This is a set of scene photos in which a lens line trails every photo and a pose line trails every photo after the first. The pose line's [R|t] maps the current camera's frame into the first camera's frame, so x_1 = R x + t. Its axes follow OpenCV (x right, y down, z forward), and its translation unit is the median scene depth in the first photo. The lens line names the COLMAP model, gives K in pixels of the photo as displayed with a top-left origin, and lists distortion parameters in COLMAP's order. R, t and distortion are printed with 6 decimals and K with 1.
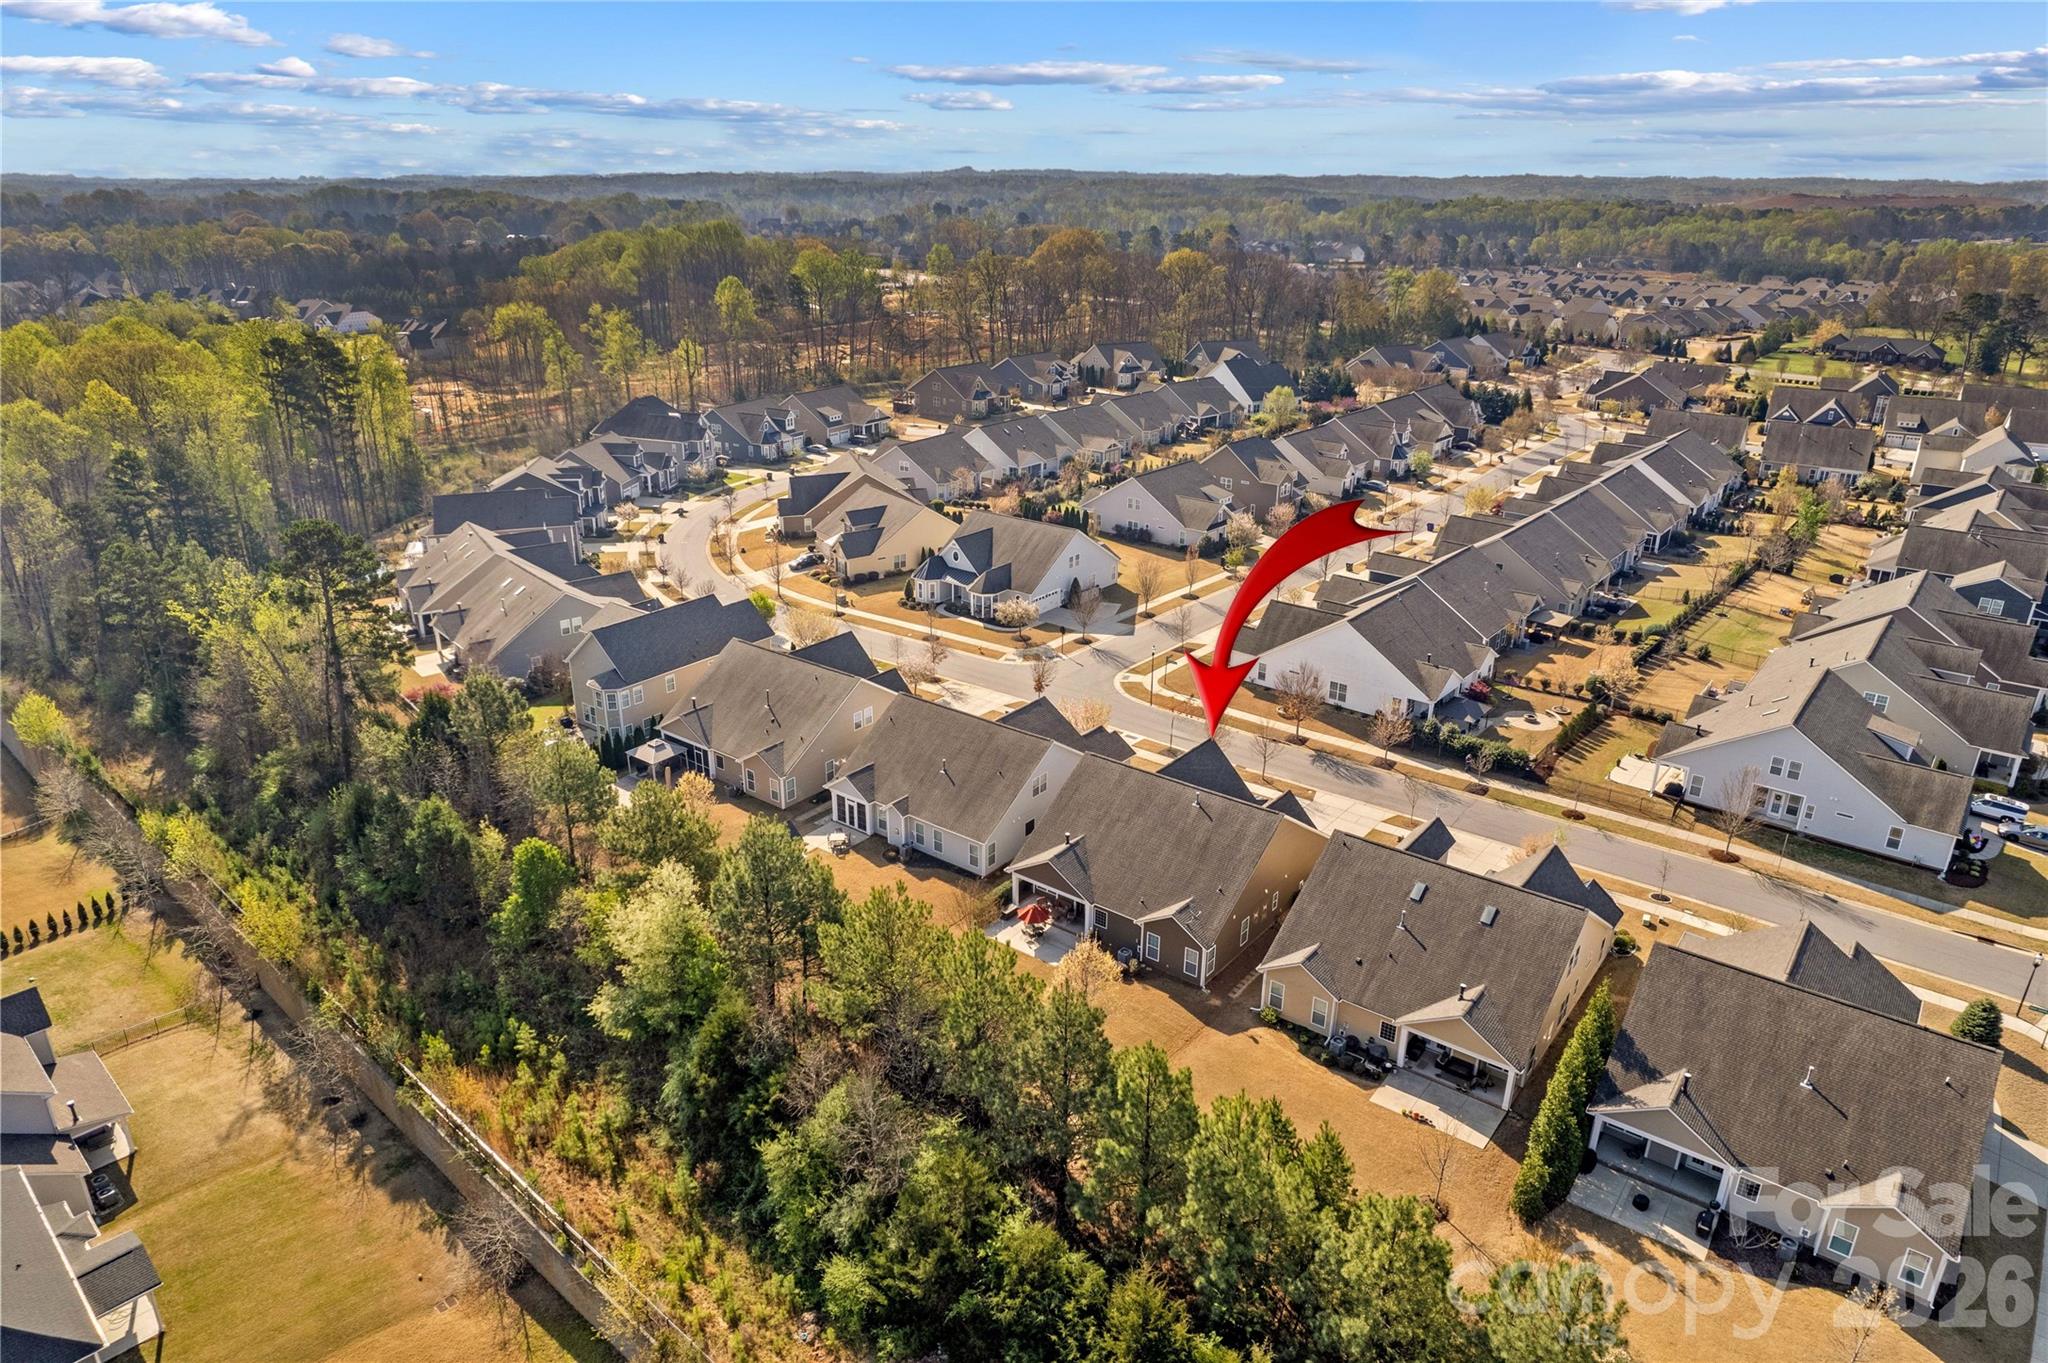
lens RADIAL K [[1316.4, 0, 1024.0], [0, 1316.4, 681.5], [0, 0, 1]] dist [-0.083366, 0.079639]
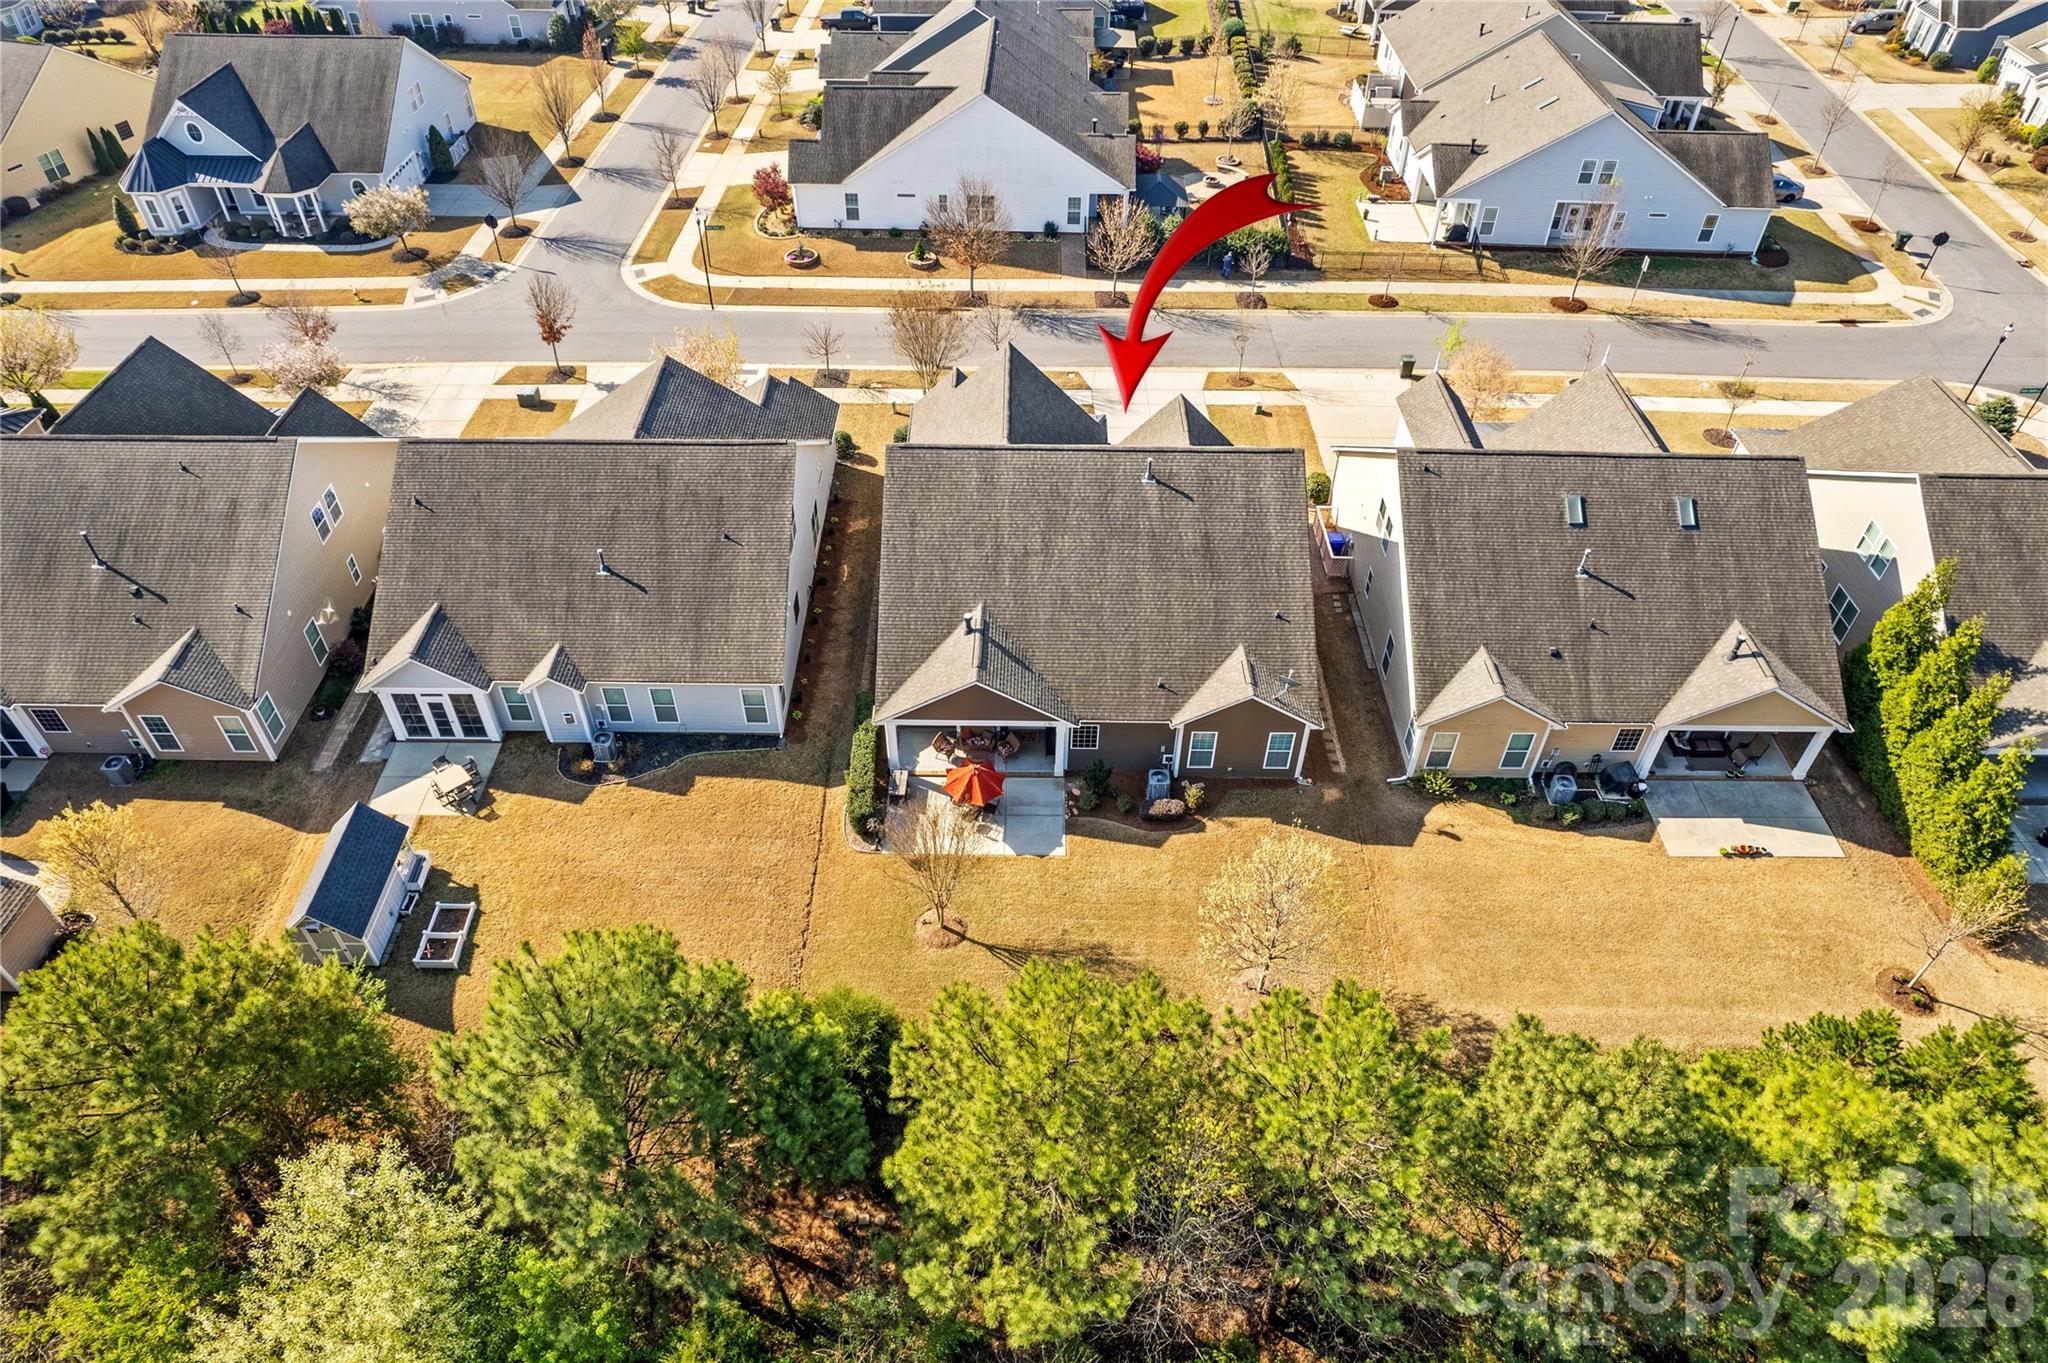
lens RADIAL K [[1316.4, 0, 1024.0], [0, 1316.4, 681.5], [0, 0, 1]] dist [-0.083366, 0.079639]
pose [[0.791665, -0.412233, 0.450922, -0.171440], [0.218687, 0.880359, 0.420884, -0.066754], [-0.570476, -0.234588, 0.787100, 0.496721]]
